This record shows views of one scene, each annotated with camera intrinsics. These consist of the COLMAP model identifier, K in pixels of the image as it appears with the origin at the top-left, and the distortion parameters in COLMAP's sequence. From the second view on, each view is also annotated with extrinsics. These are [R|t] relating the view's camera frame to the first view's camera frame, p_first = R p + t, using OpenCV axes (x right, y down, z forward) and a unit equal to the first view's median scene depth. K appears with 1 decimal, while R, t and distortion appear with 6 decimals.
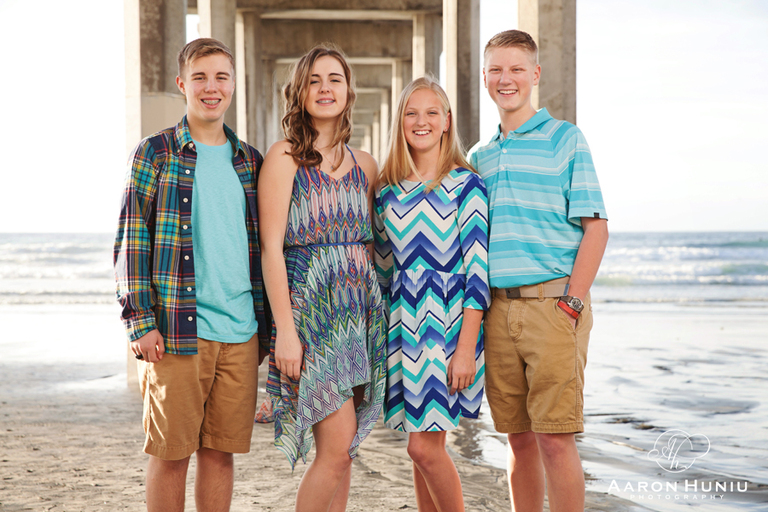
lens RADIAL K [[1471.6, 0, 384.0], [0, 1471.6, 256.0], [0, 0, 1]] dist [0.074807, 0.256449]
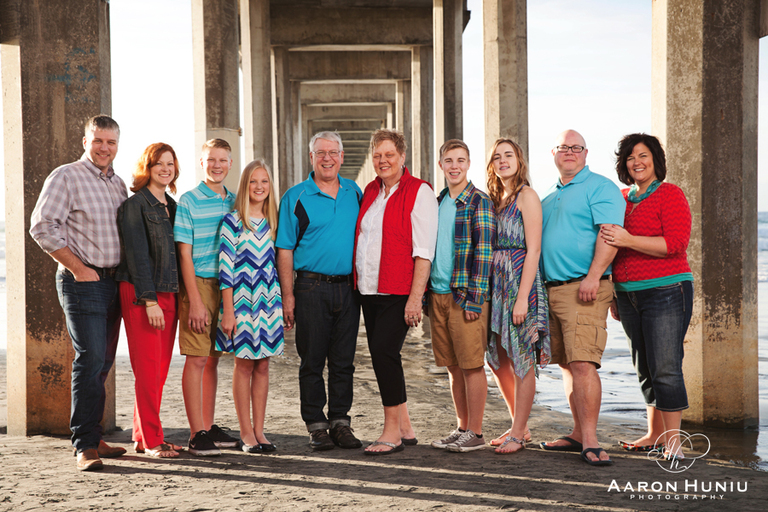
lens RADIAL K [[1358.1, 0, 384.0], [0, 1358.1, 256.0], [0, 0, 1]] dist [0.034379, 0.029691]
pose [[0.999902, -0.011317, -0.008210, 0.005402], [0.011448, 0.999804, 0.016183, -0.008182], [0.008025, -0.016275, 0.999835, -0.178448]]
